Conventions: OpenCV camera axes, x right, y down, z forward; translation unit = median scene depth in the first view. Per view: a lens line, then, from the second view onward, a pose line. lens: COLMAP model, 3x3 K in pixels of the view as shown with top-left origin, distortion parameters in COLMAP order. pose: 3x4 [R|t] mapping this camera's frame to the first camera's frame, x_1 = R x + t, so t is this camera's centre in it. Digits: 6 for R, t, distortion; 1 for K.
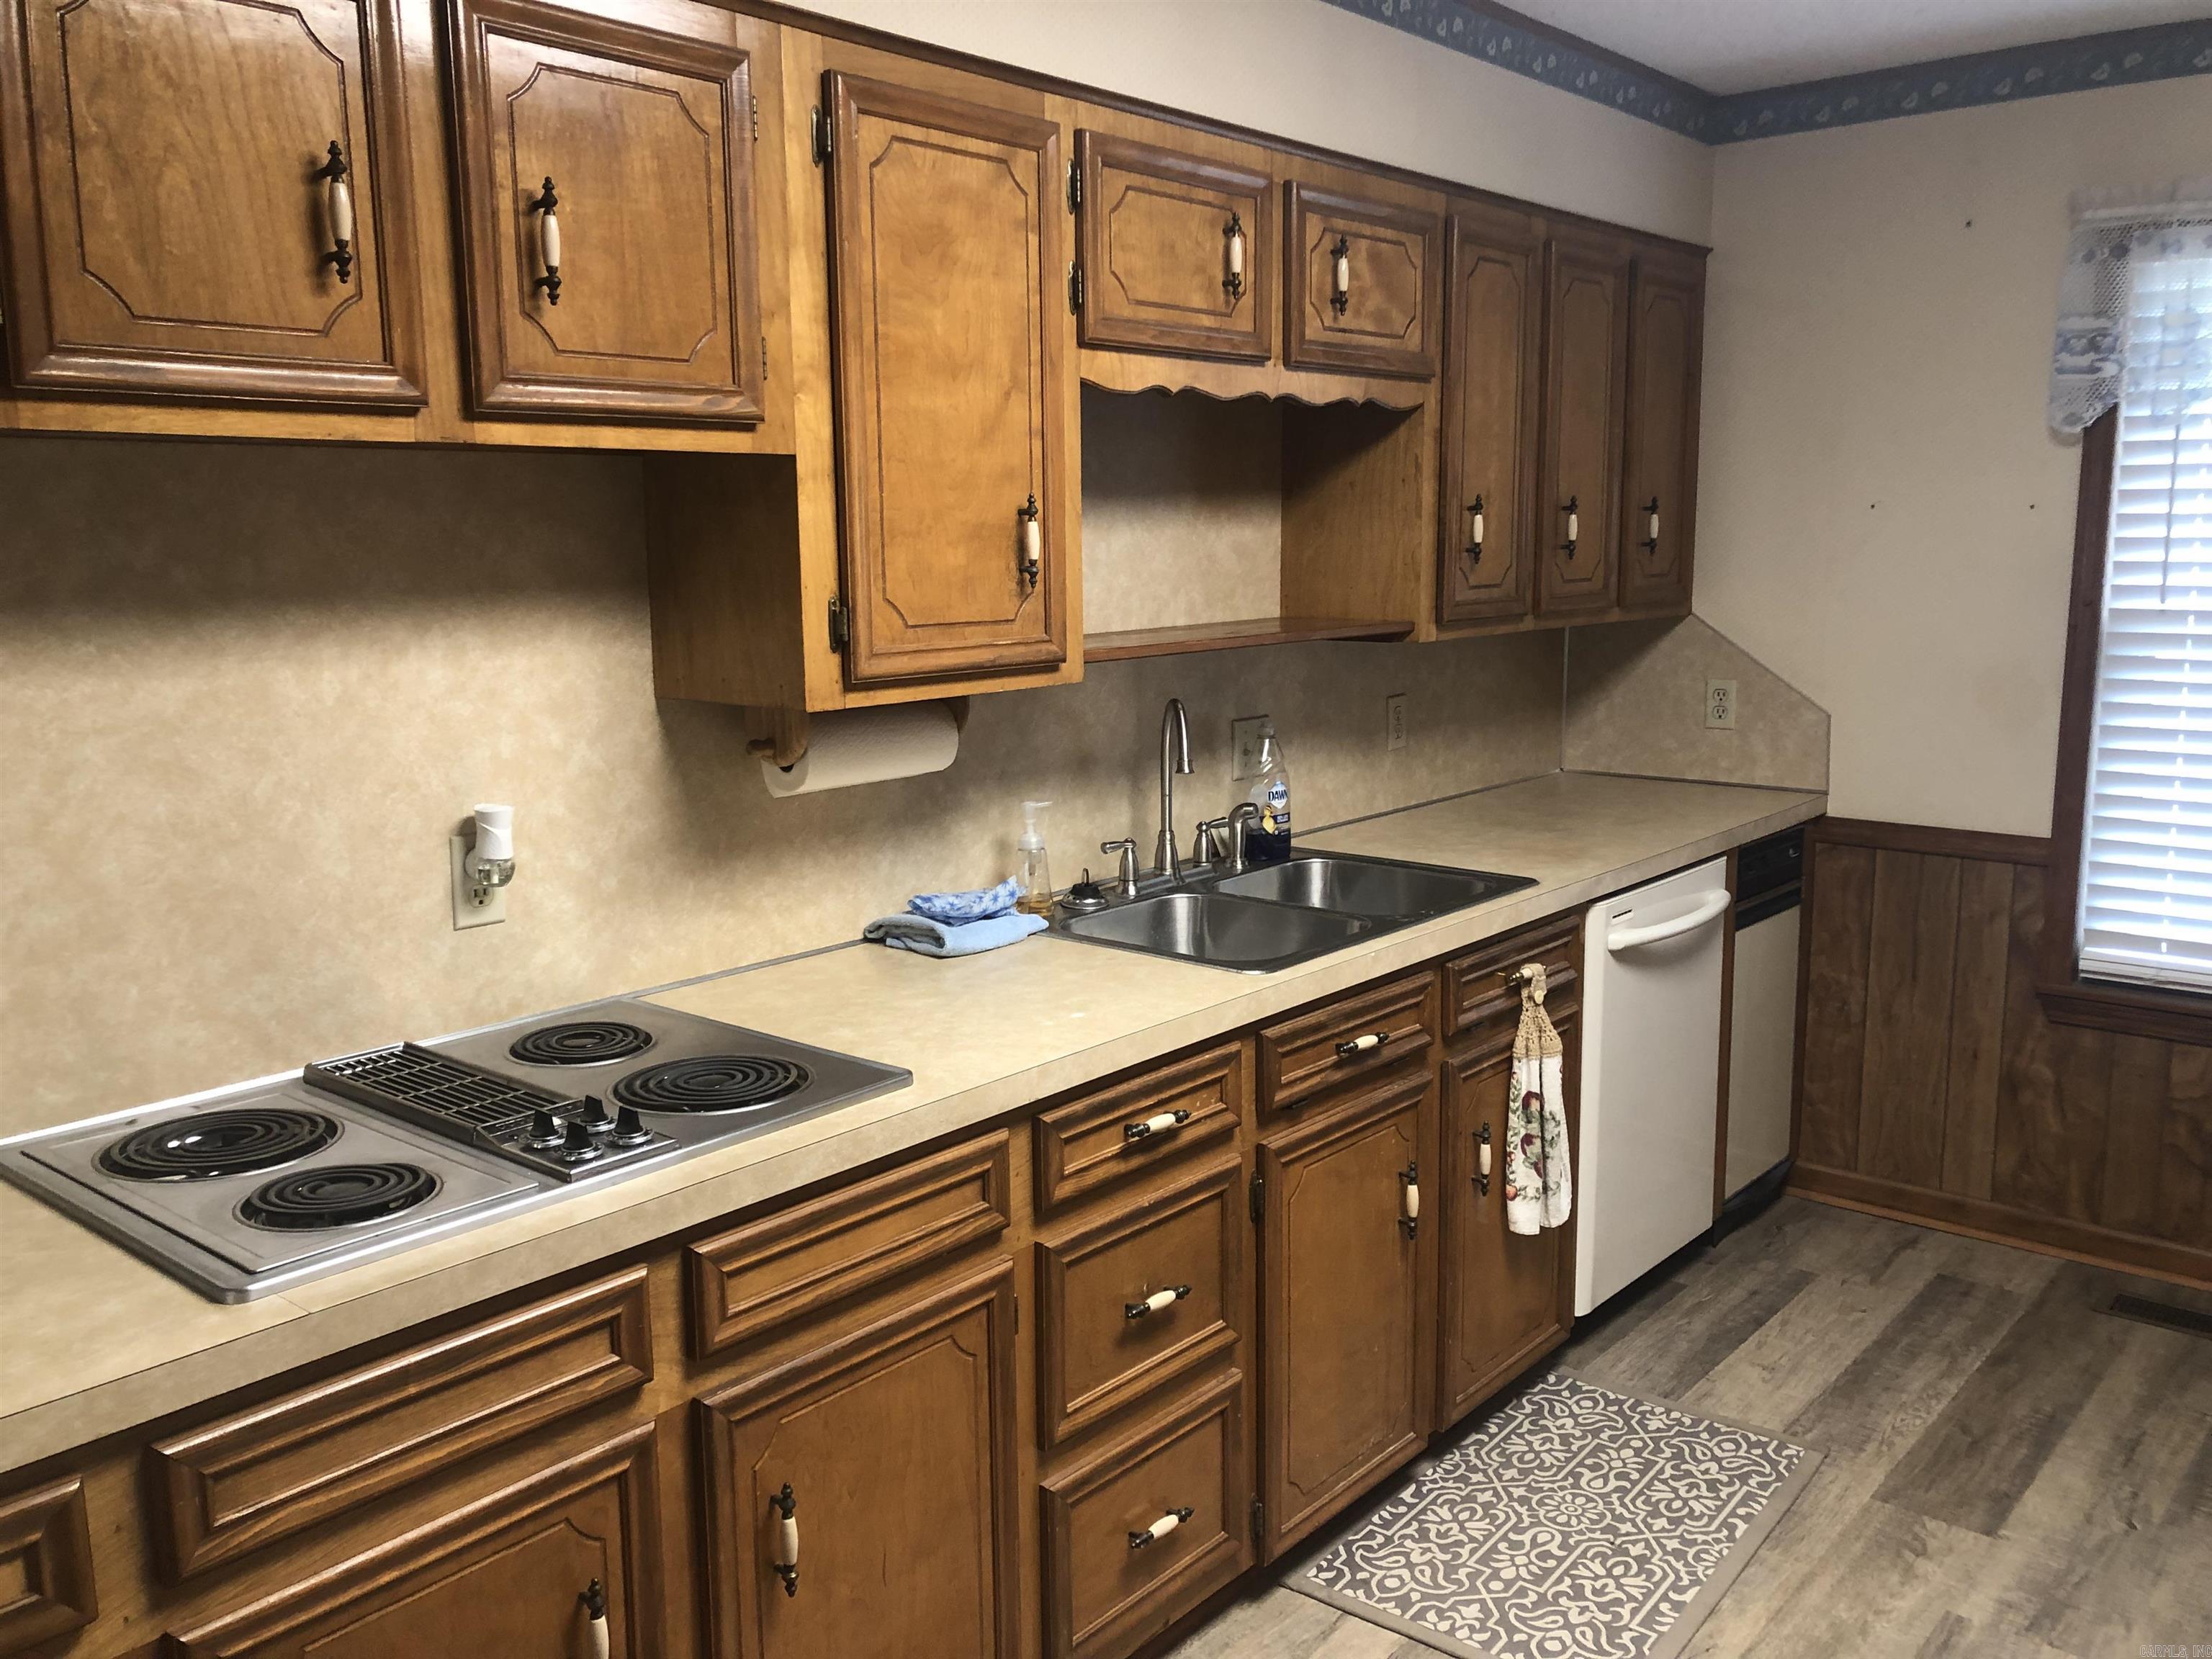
lens RADIAL K [[1830.2, 0, 1104.3], [0, 1830.2, 807.2], [0, 0, 1]] dist [0.035146, 0.001251]
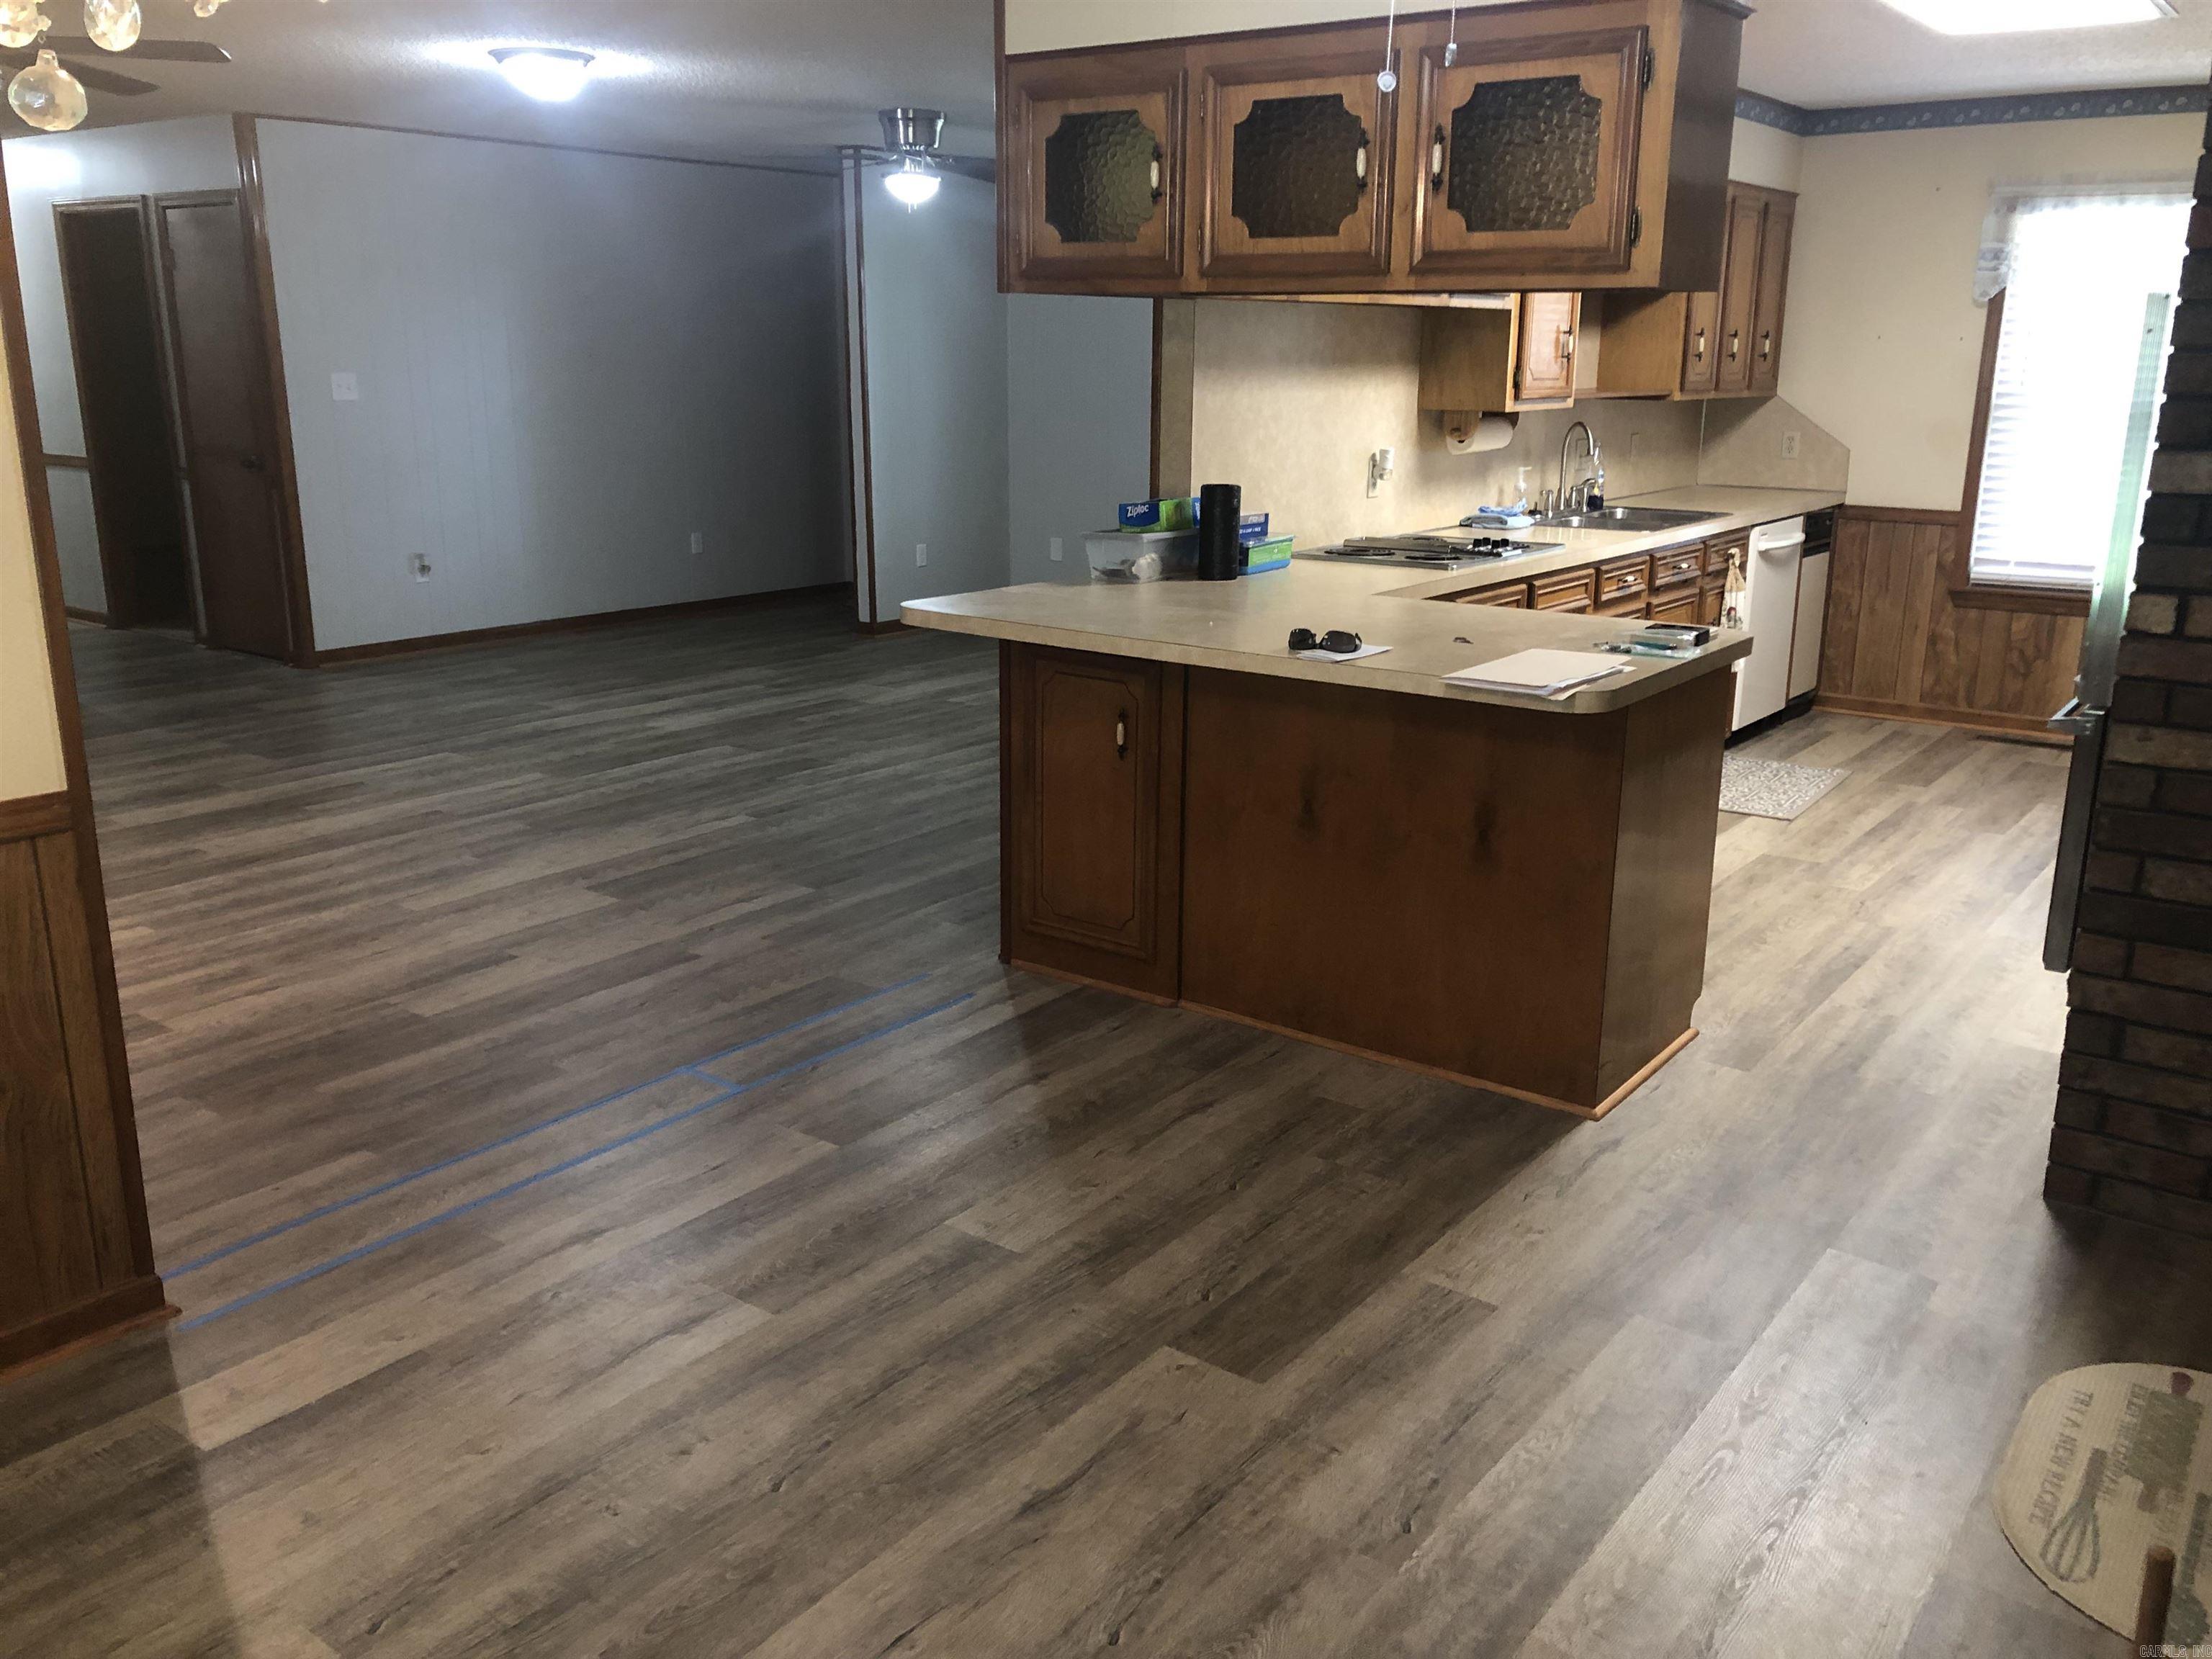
lens RADIAL K [[1824.9, 0, 1106.0], [0, 1824.9, 829.5], [0, 0, 1]] dist [0.017637, -0.000265]
pose [[0.998232, -0.003505, 0.059337, -0.510312], [-0.002644, 0.994654, 0.103230, 0.154841], [-0.059382, -0.103205, 0.992886, -0.914151]]
